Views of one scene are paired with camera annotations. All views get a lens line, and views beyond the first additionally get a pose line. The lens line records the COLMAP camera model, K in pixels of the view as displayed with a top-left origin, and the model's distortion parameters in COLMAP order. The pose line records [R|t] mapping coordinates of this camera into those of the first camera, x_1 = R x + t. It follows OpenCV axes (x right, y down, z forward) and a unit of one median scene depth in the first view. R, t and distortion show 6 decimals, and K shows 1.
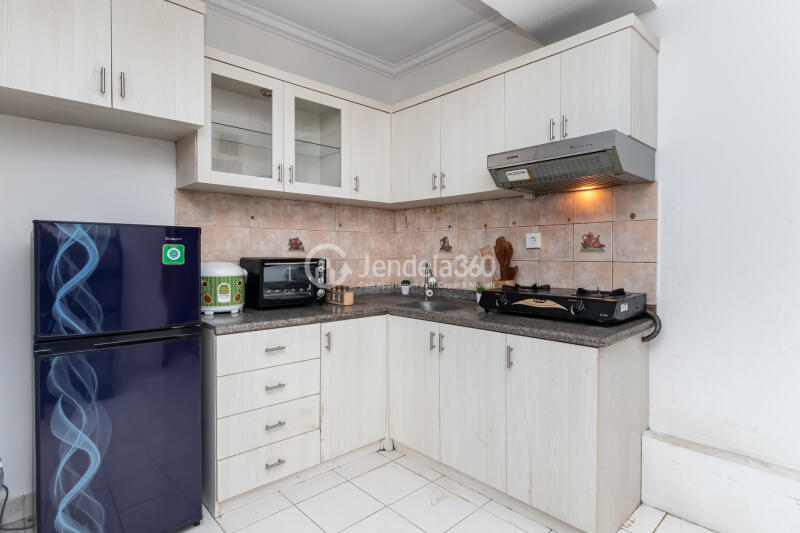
lens RADIAL K [[433.0, 0, 400.0], [0, 433.0, 266.5], [0, 0, 1]] dist [-0.000165, -0.000011]
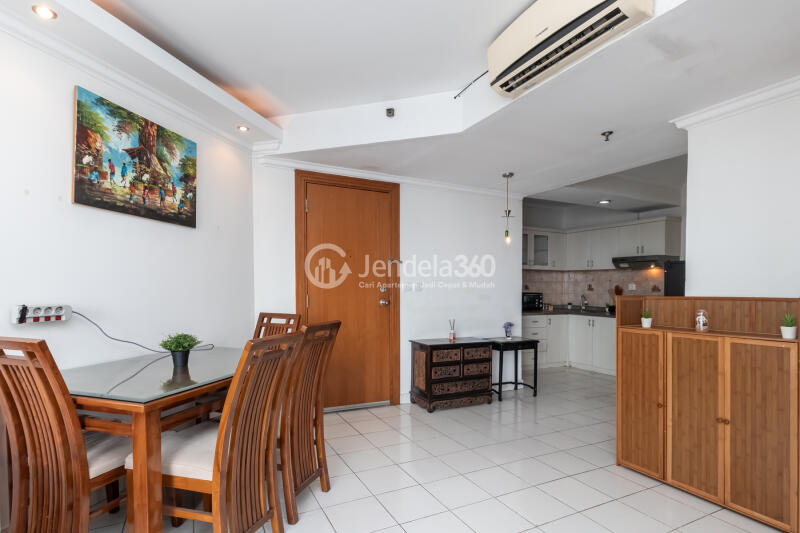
lens RADIAL K [[375.4, 0, 395.7], [0, 375.4, 299.1], [0, 0, 1]] dist [0.002245, -0.000234]
pose [[0.954216, 0.016155, -0.298683, -0.353858], [-0.015409, 0.999869, 0.004852, 0.021570], [0.298723, -0.000027, 0.954340, -1.516318]]
